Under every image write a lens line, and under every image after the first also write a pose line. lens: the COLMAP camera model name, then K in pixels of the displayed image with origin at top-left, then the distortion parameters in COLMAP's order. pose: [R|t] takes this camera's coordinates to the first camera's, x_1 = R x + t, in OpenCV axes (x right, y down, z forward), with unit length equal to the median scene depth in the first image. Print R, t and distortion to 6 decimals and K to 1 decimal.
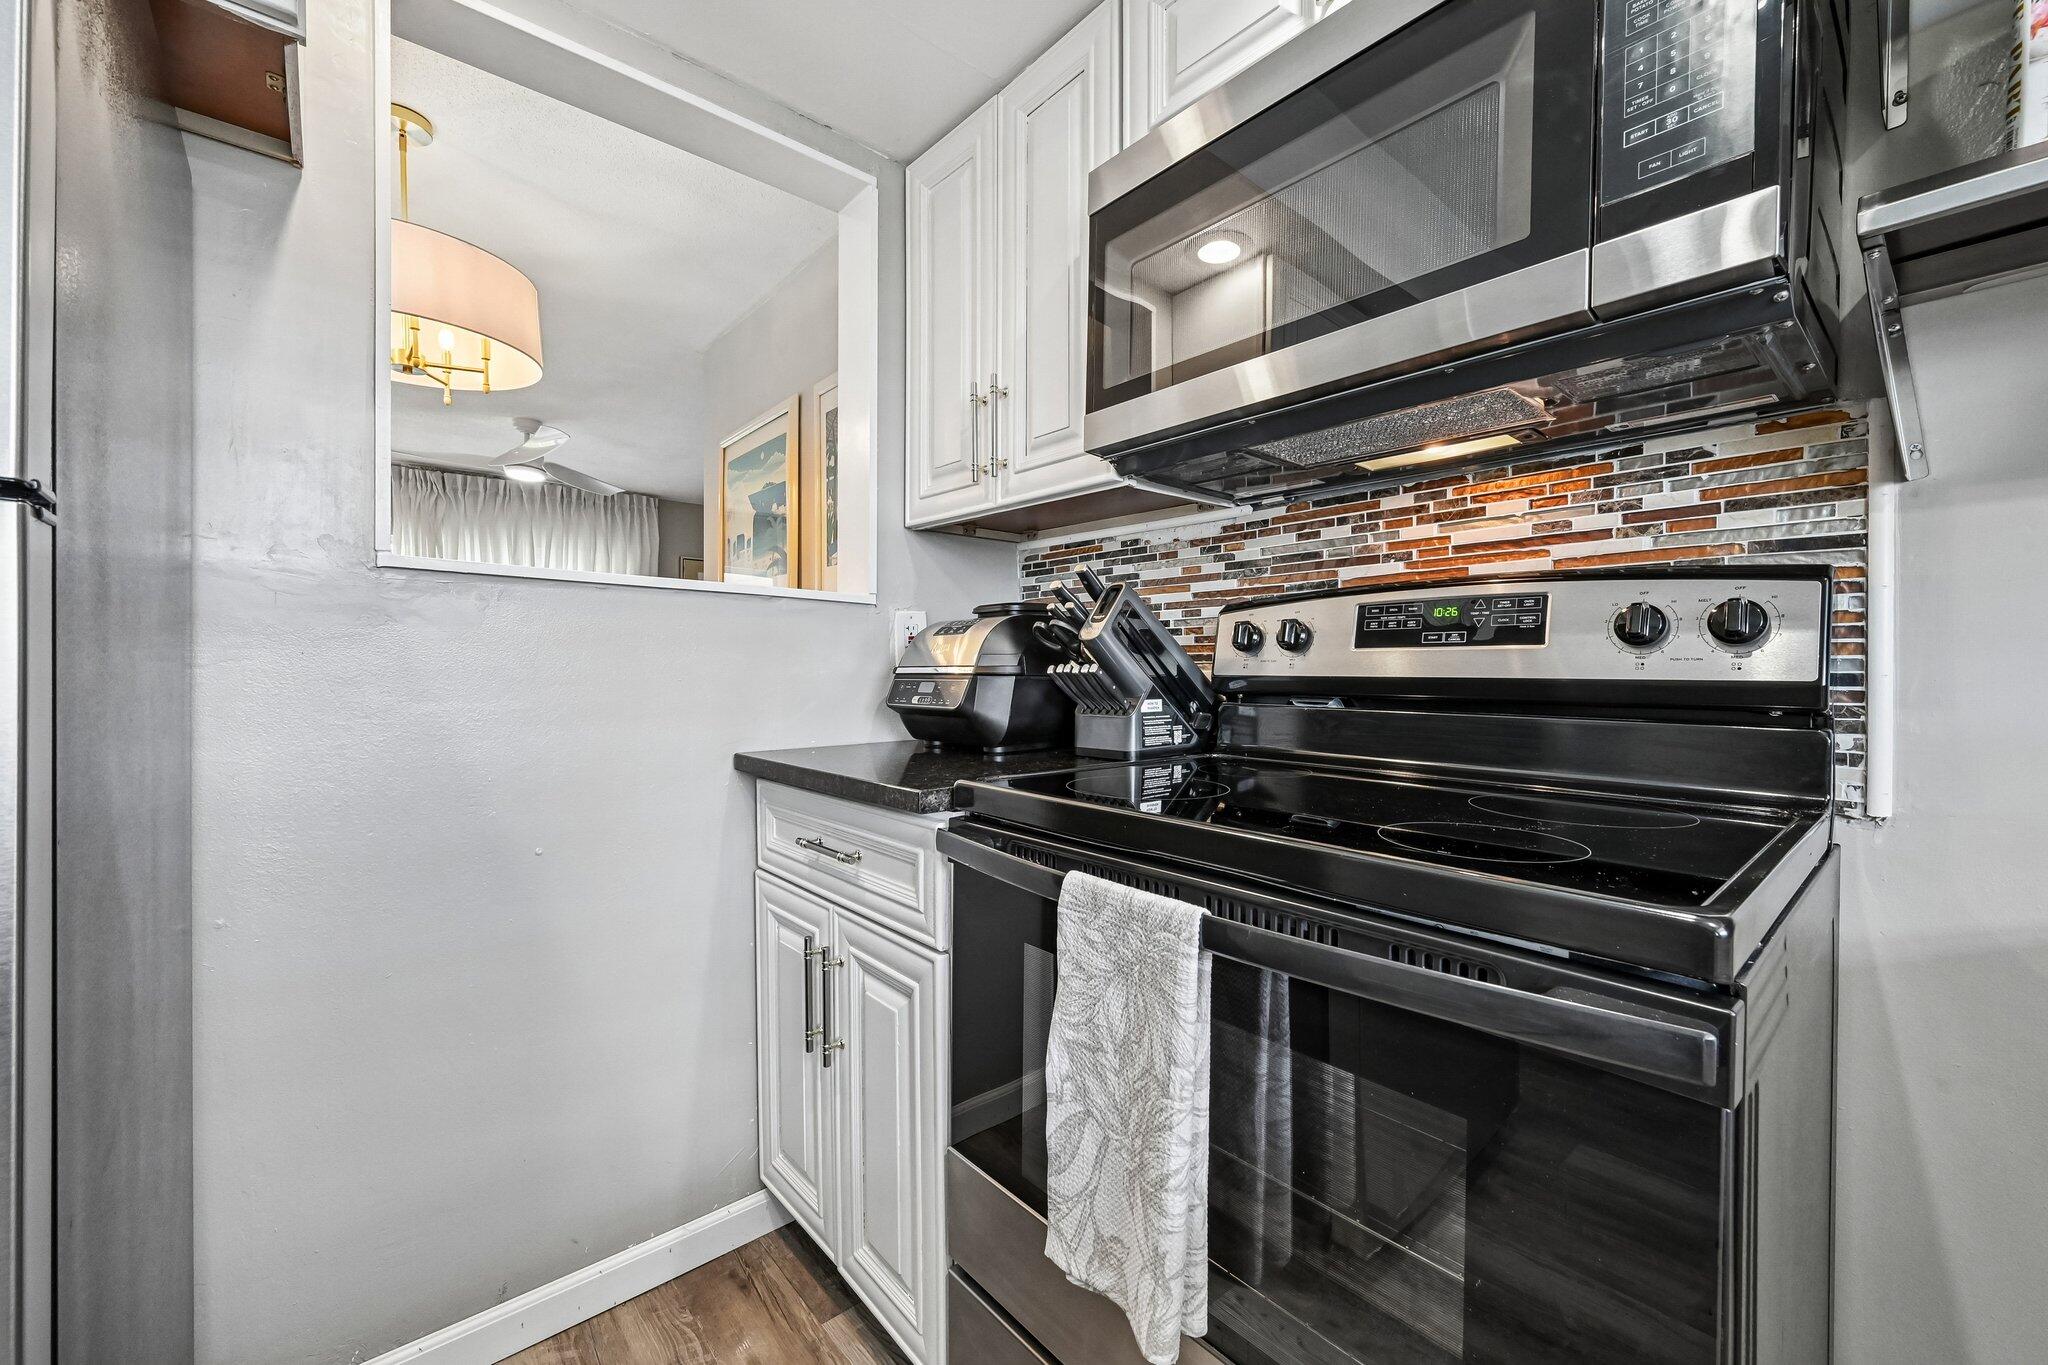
lens RADIAL K [[811.4, 0, 1045.3], [0, 811.4, 671.0], [0, 0, 1]] dist [0.006705, -0.000202]
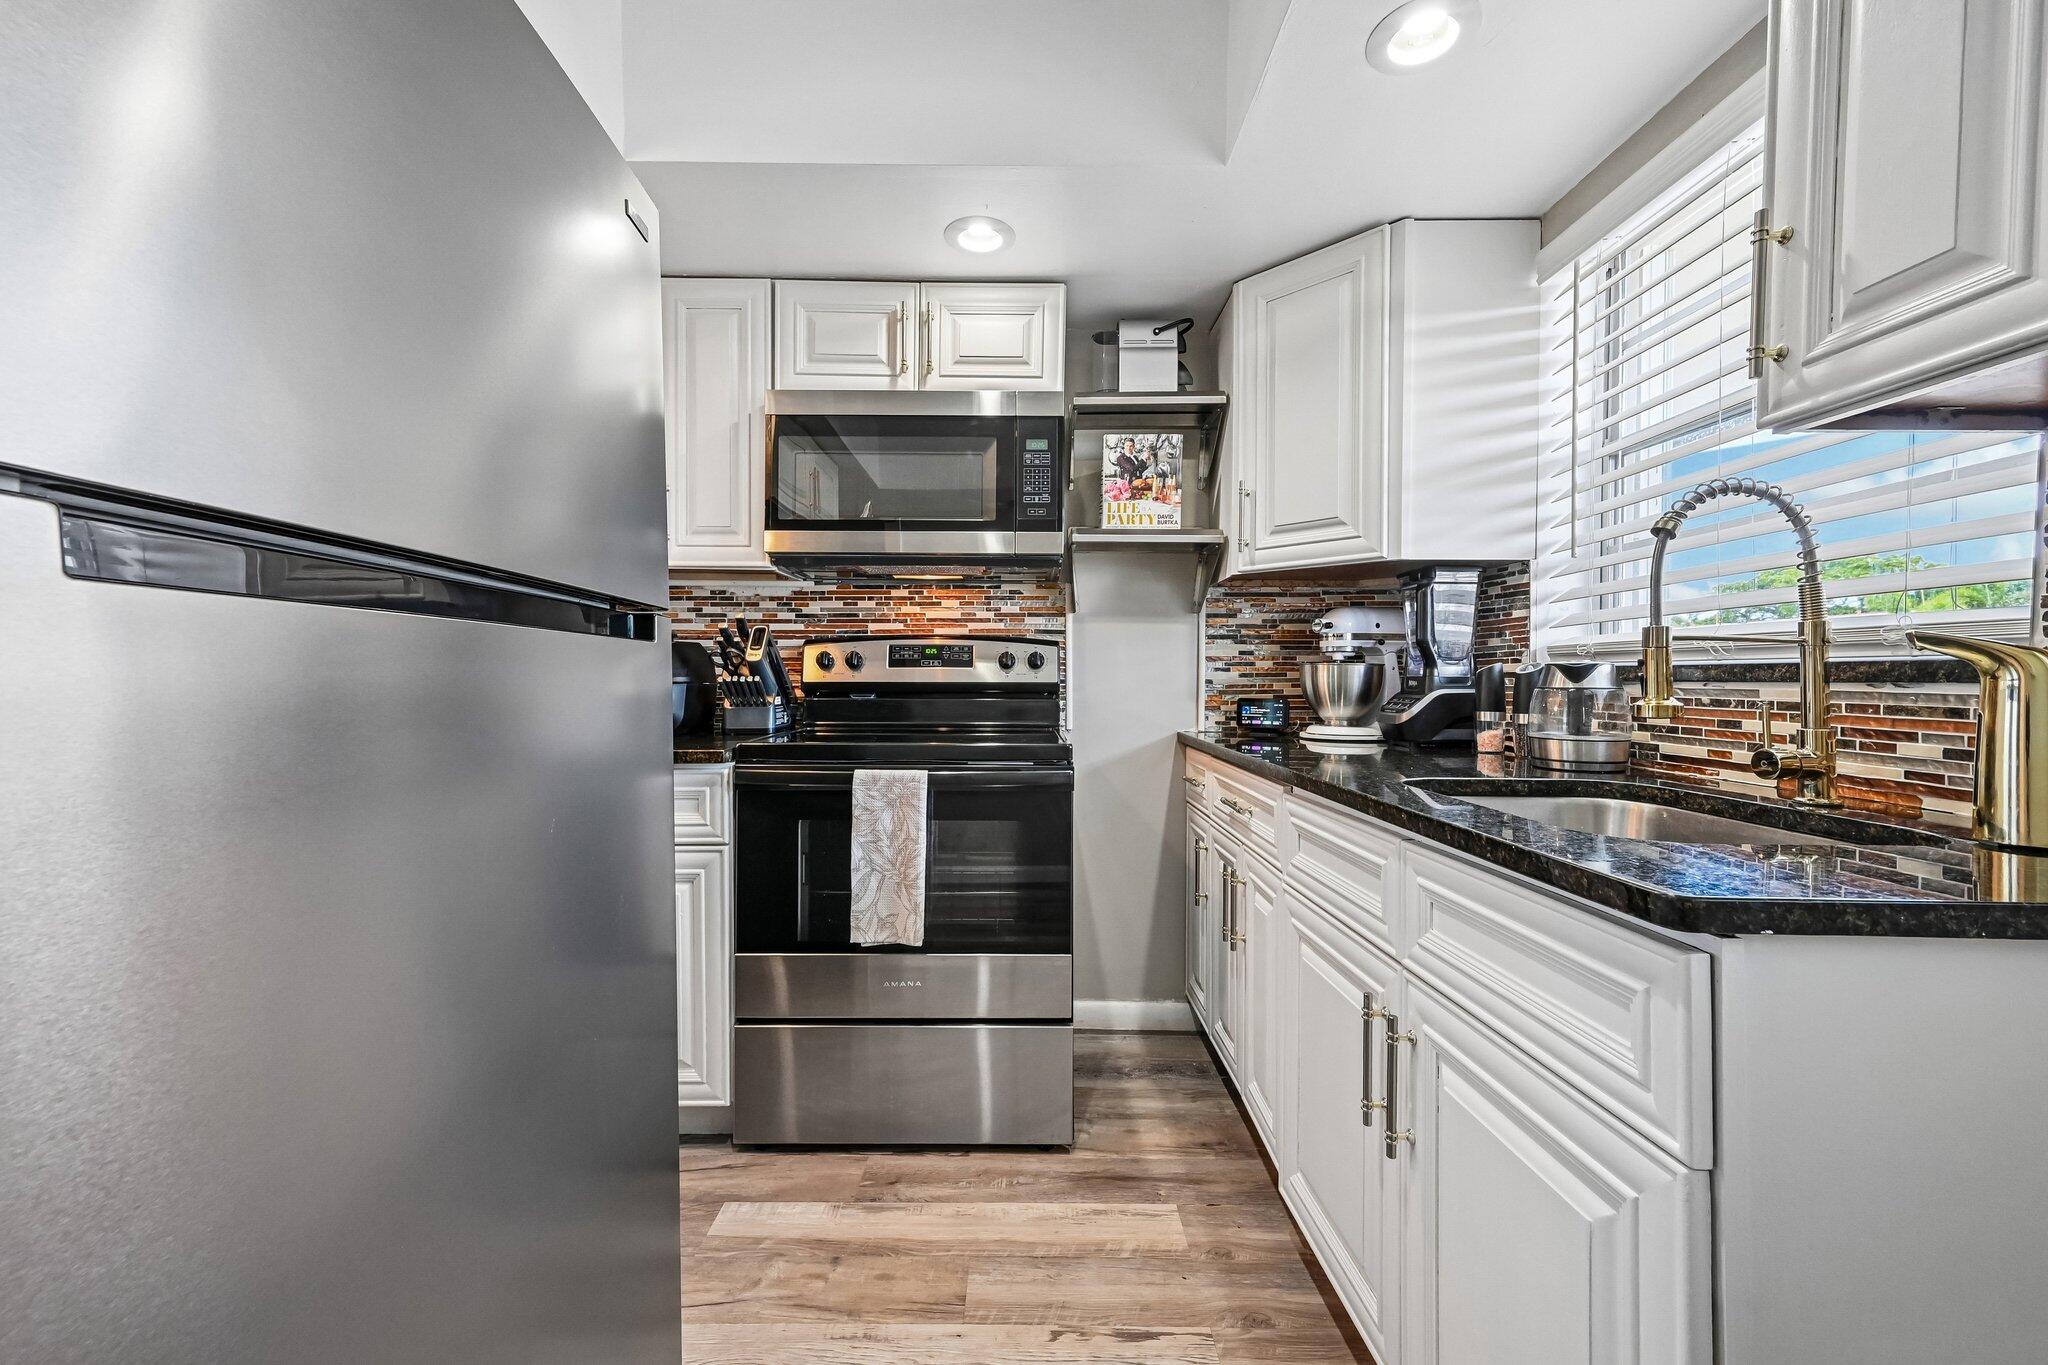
lens RADIAL K [[811.4, 0, 1023.2], [0, 811.4, 679.7], [0, 0, 1]] dist [0.006705, -0.000202]
pose [[0.650627, -0.002383, 0.759394, -0.970684], [0.000375, 0.999996, 0.002817, -0.004128], [-0.759397, -0.001548, 0.650625, -0.566844]]
